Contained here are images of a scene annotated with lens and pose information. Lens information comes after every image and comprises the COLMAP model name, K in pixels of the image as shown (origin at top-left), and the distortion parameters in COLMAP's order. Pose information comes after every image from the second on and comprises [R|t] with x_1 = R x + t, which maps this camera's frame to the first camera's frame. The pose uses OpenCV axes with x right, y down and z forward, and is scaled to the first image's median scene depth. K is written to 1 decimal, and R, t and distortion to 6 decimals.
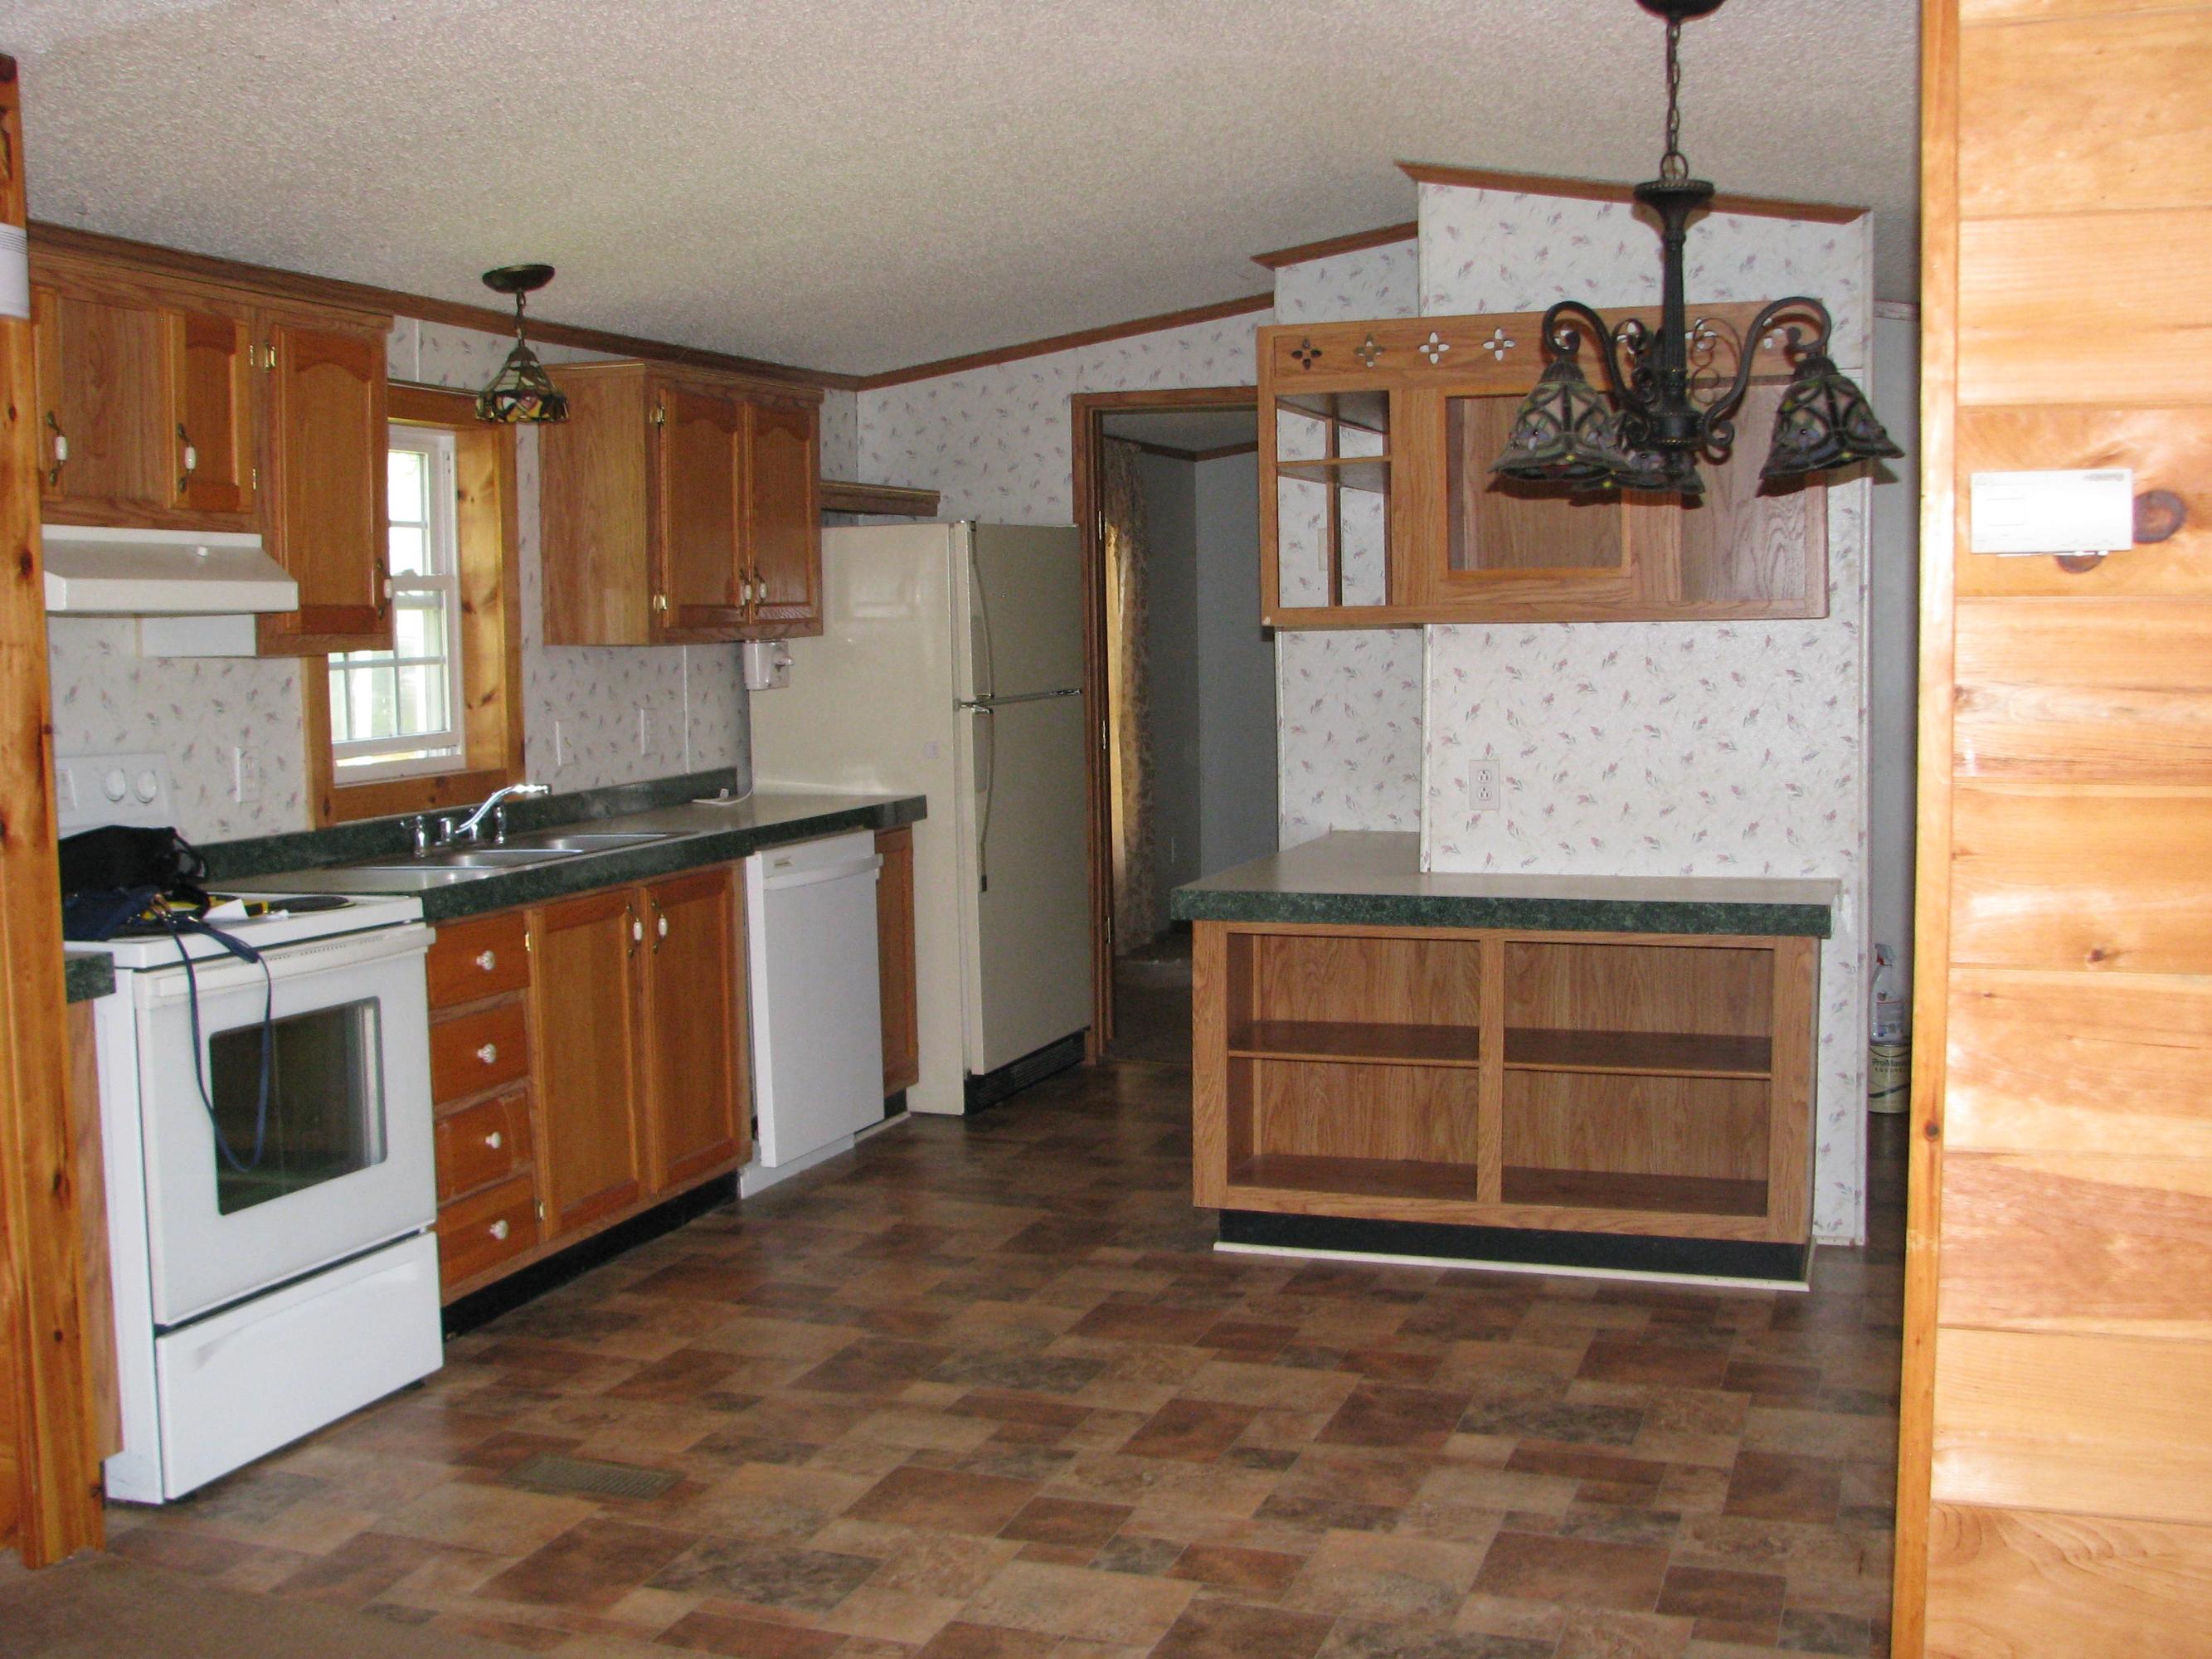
lens RADIAL K [[2399.3, 0, 1123.6], [0, 2399.3, 829.6], [0, 0, 1]] dist [-0.203413, 0.279202]
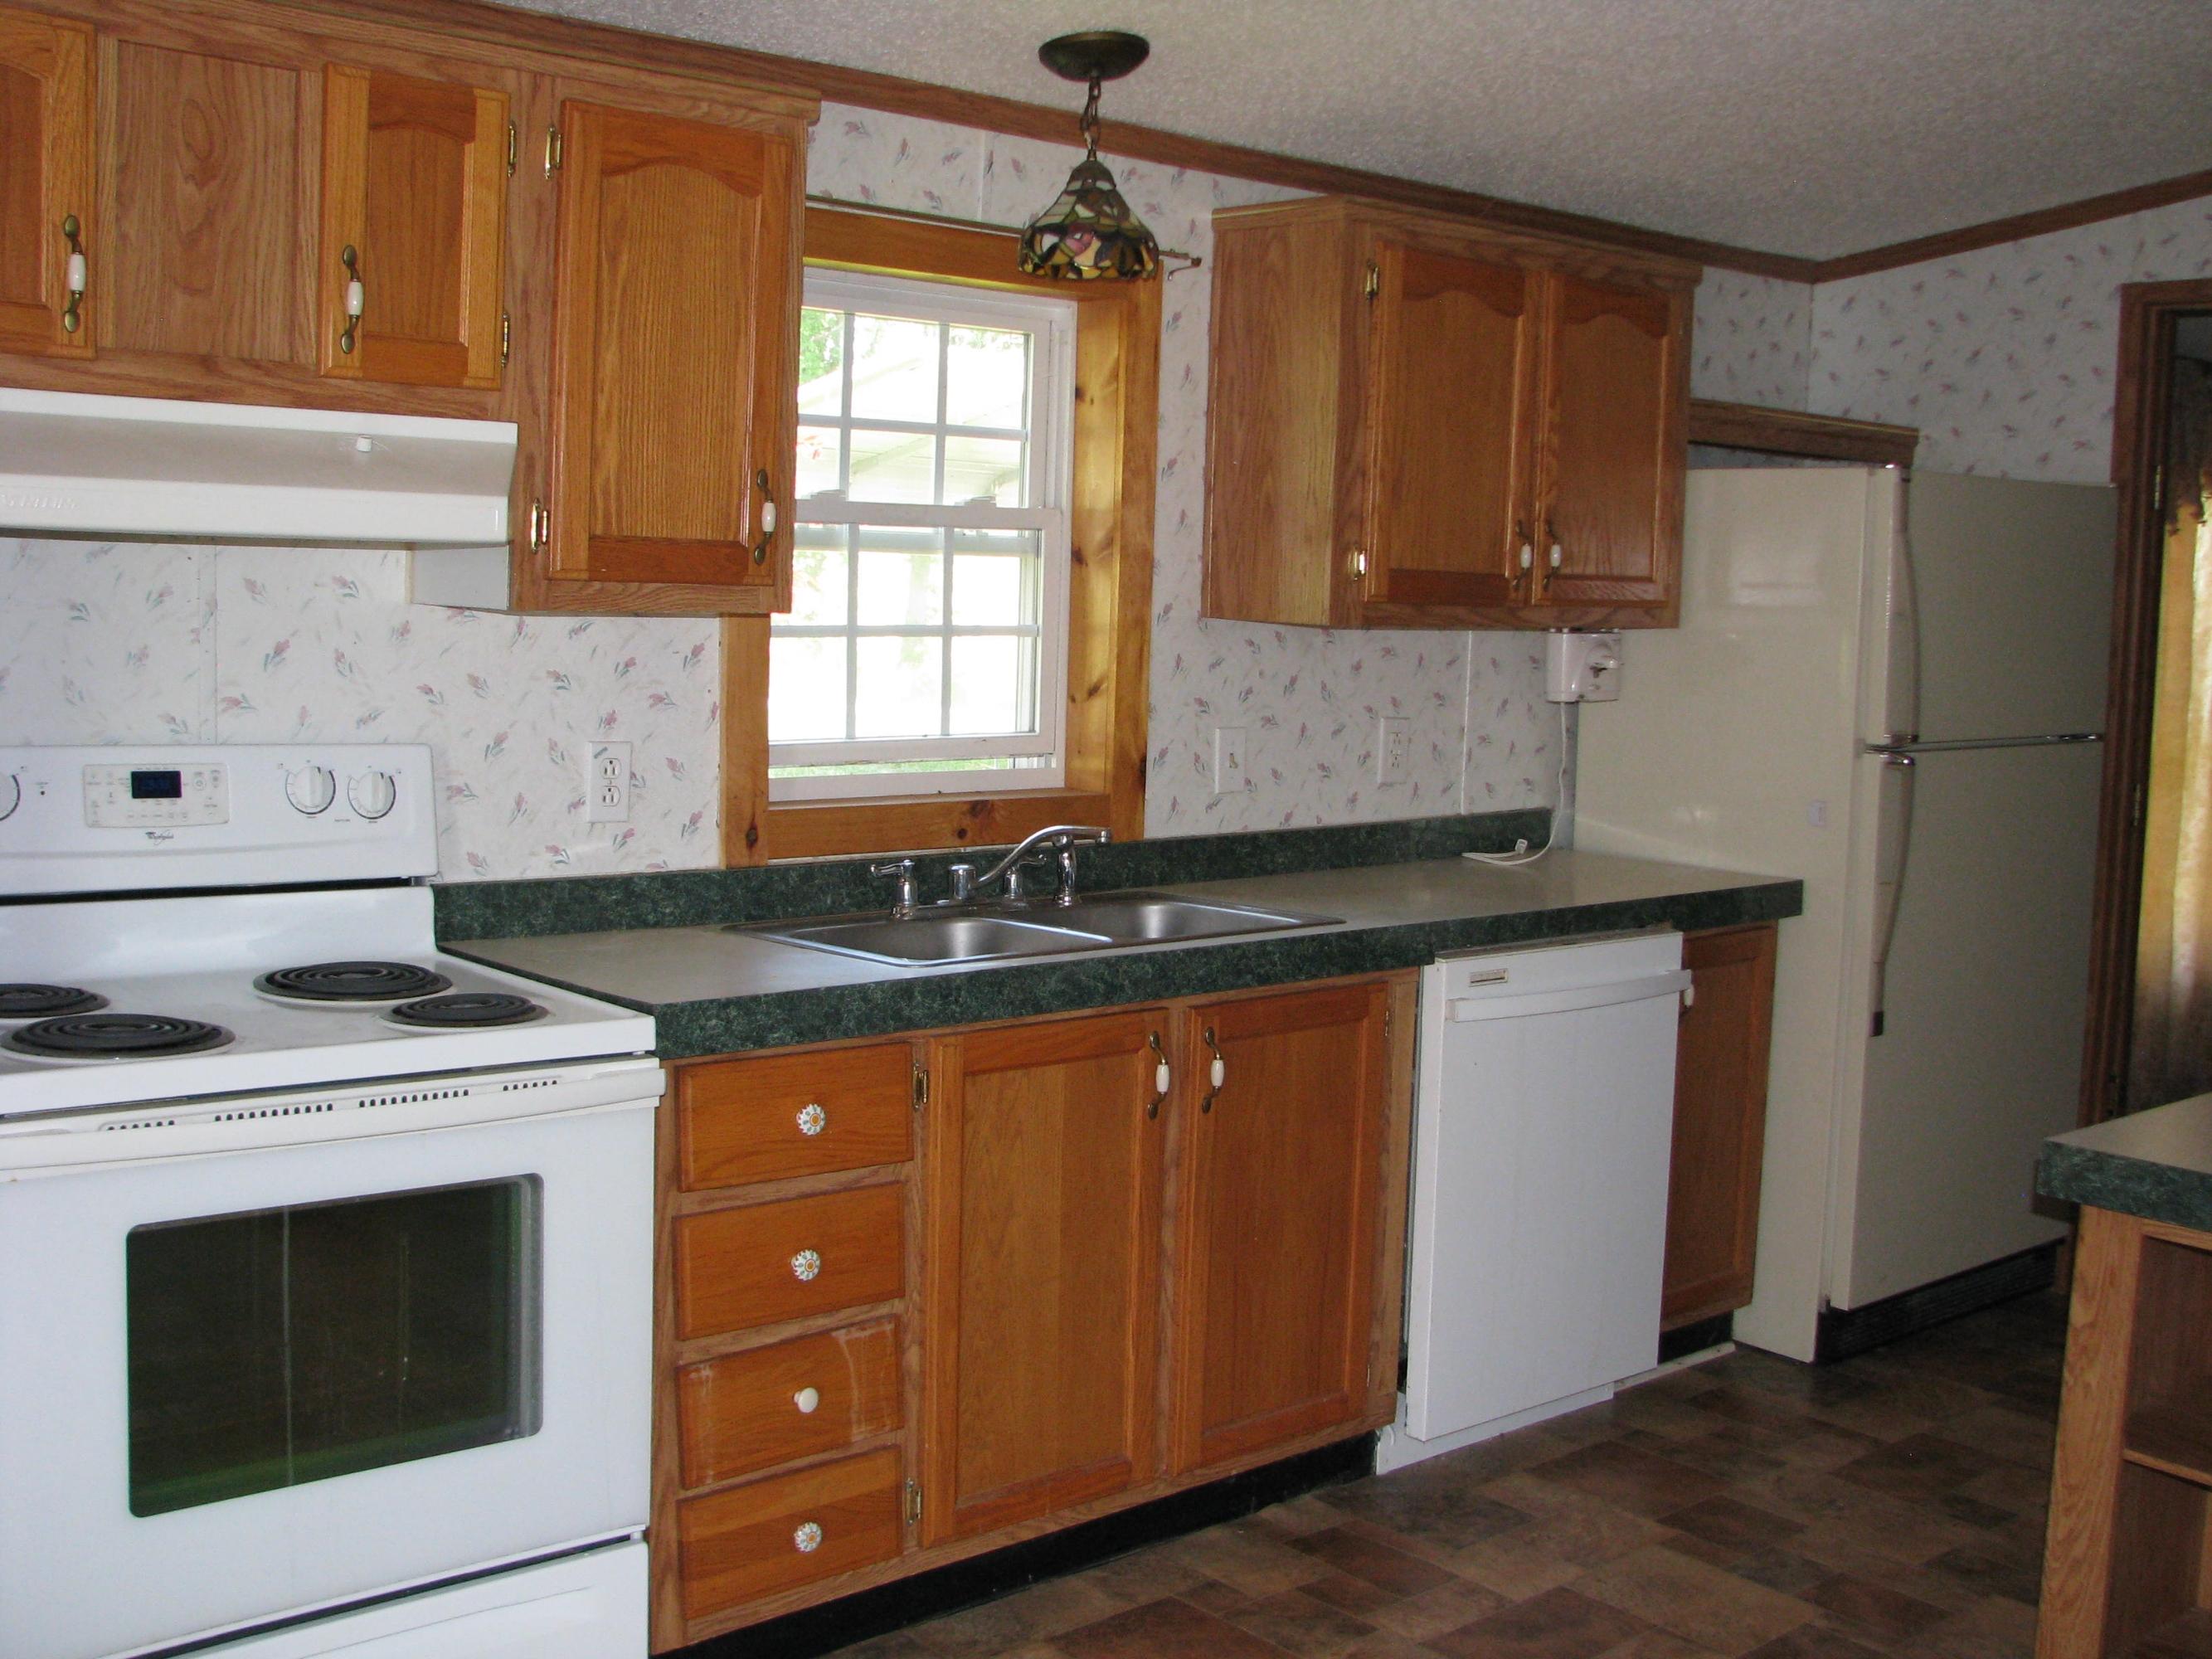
lens RADIAL K [[2400.6, 0, 1102.0], [0, 2400.6, 822.5], [0, 0, 1]] dist [-0.203858, 0.275644]
pose [[0.866979, 0.093884, -0.489421, 0.085814], [-0.088999, 0.995475, 0.033304, -0.044368], [0.490333, 0.014684, 0.871411, 0.432430]]
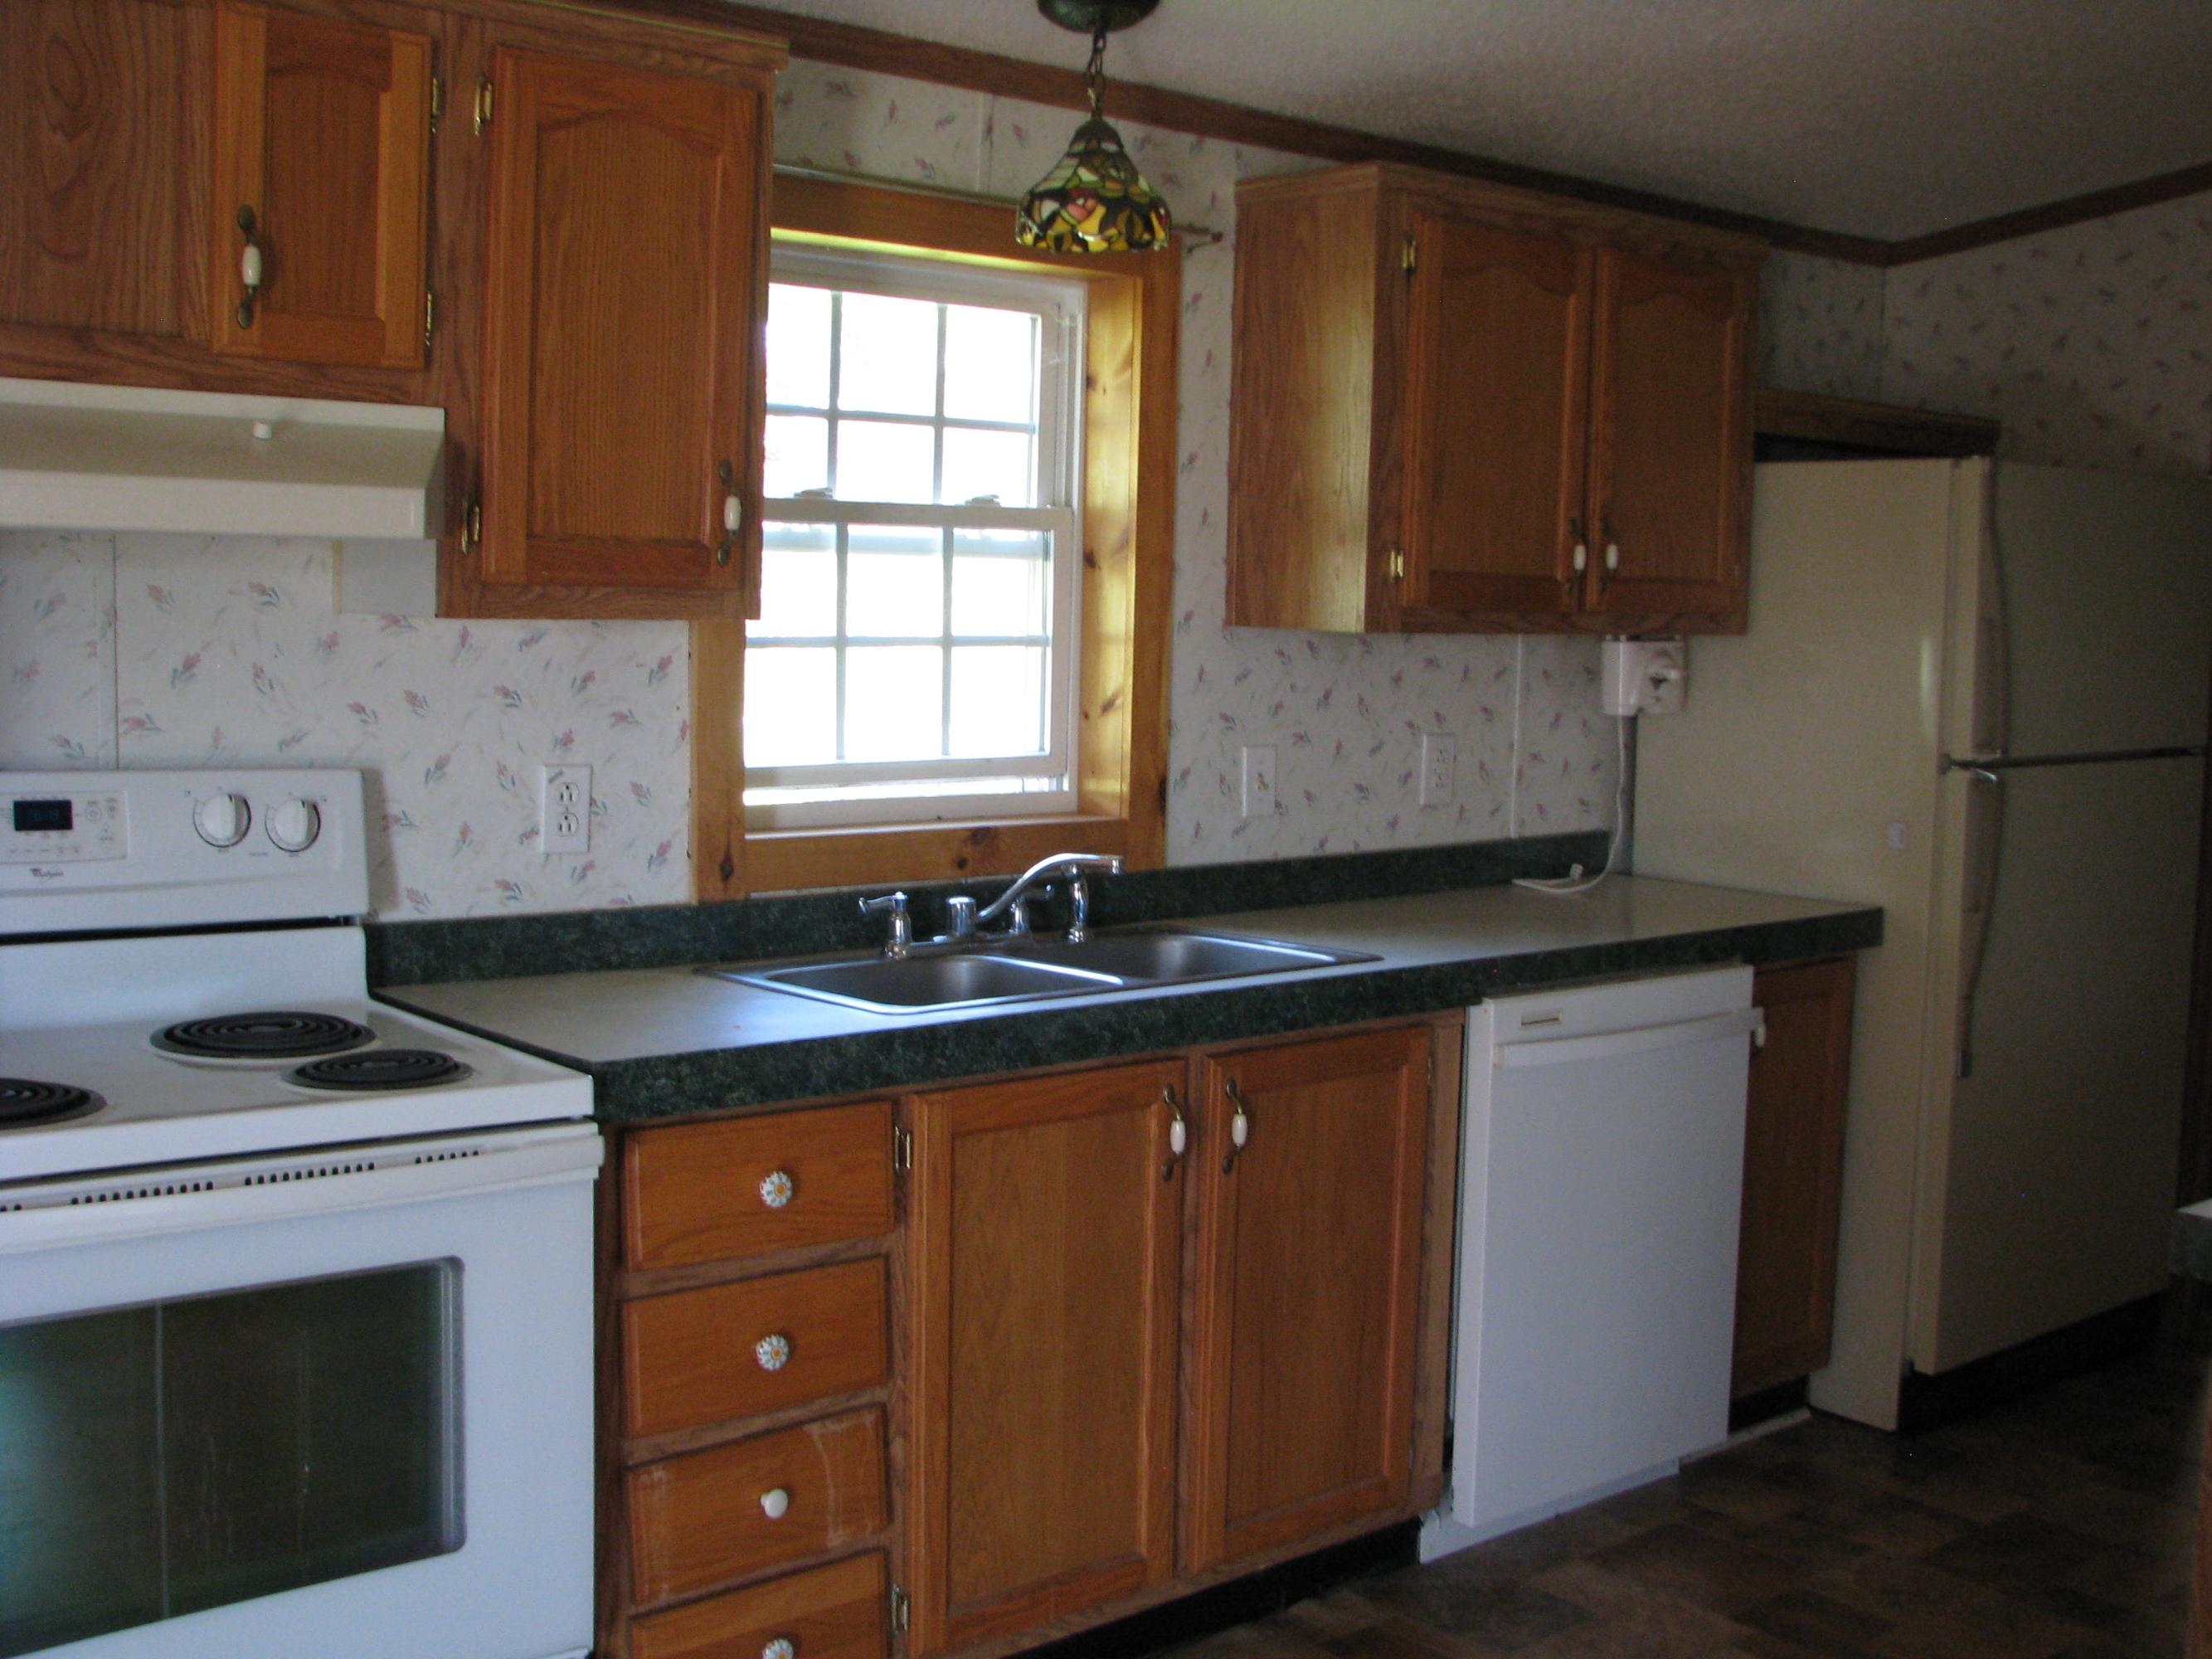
lens RADIAL K [[2399.3, 0, 1123.6], [0, 2399.3, 829.6], [0, 0, 1]] dist [-0.203413, 0.279202]
pose [[0.860731, 0.087637, -0.501460, 0.063605], [-0.084100, 0.996014, 0.029713, -0.045744], [0.502065, 0.016598, 0.864671, 0.494086]]
